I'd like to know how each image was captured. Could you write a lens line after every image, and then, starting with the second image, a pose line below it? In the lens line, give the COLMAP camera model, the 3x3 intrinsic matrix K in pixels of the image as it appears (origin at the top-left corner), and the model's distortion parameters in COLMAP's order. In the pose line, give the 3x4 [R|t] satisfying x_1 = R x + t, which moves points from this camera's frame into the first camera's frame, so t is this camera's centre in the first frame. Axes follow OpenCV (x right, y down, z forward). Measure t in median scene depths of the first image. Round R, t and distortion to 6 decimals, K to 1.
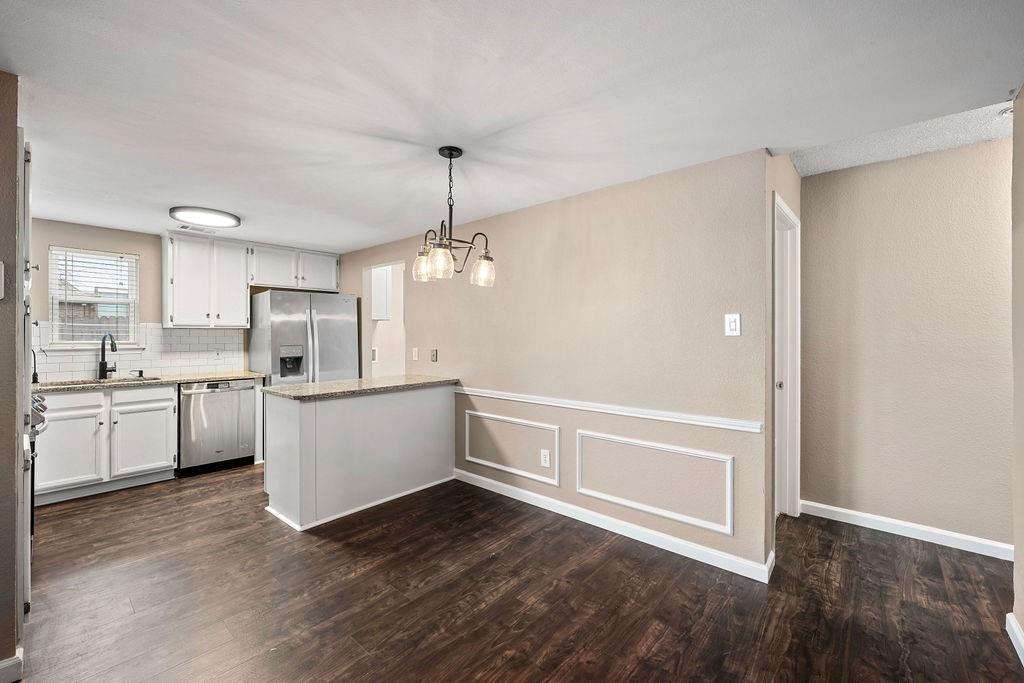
lens RADIAL K [[420.5, 0, 511.7], [0, 420.5, 331.1], [0, 0, 1]] dist [-0.003432, -0.000128]
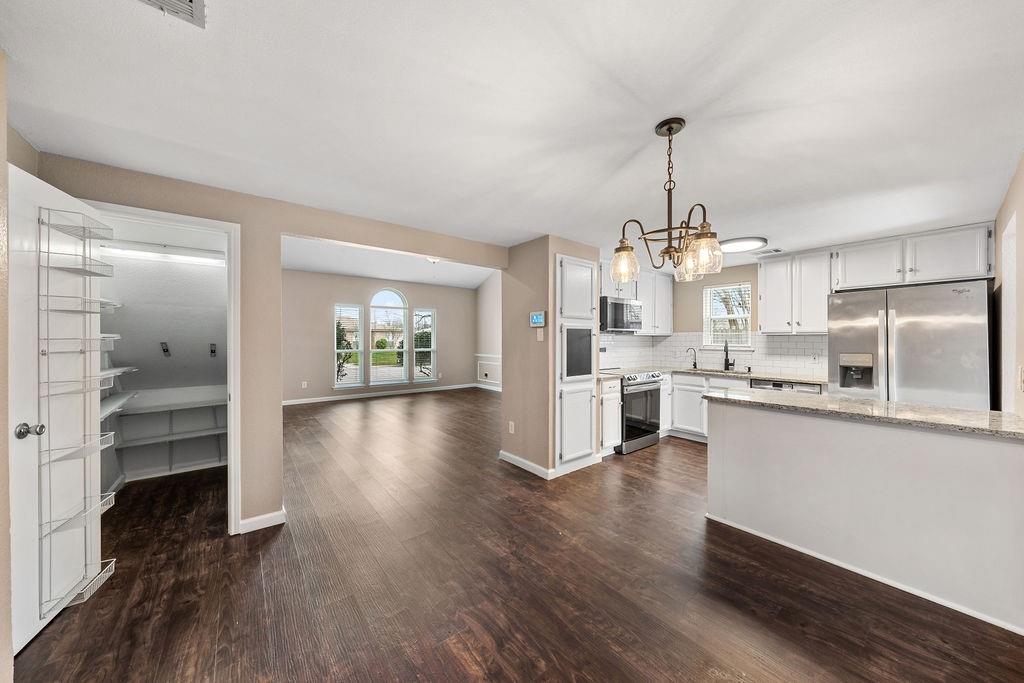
lens RADIAL K [[348.9, 0, 515.5], [0, 348.9, 340.4], [0, 0, 1]] dist [-0.002502, 0.000152]
pose [[-0.168613, 0.006946, -0.985658, 0.326082], [0.004055, 0.999972, 0.006353, -0.000791], [0.985674, -0.002926, -0.168637, 0.435305]]
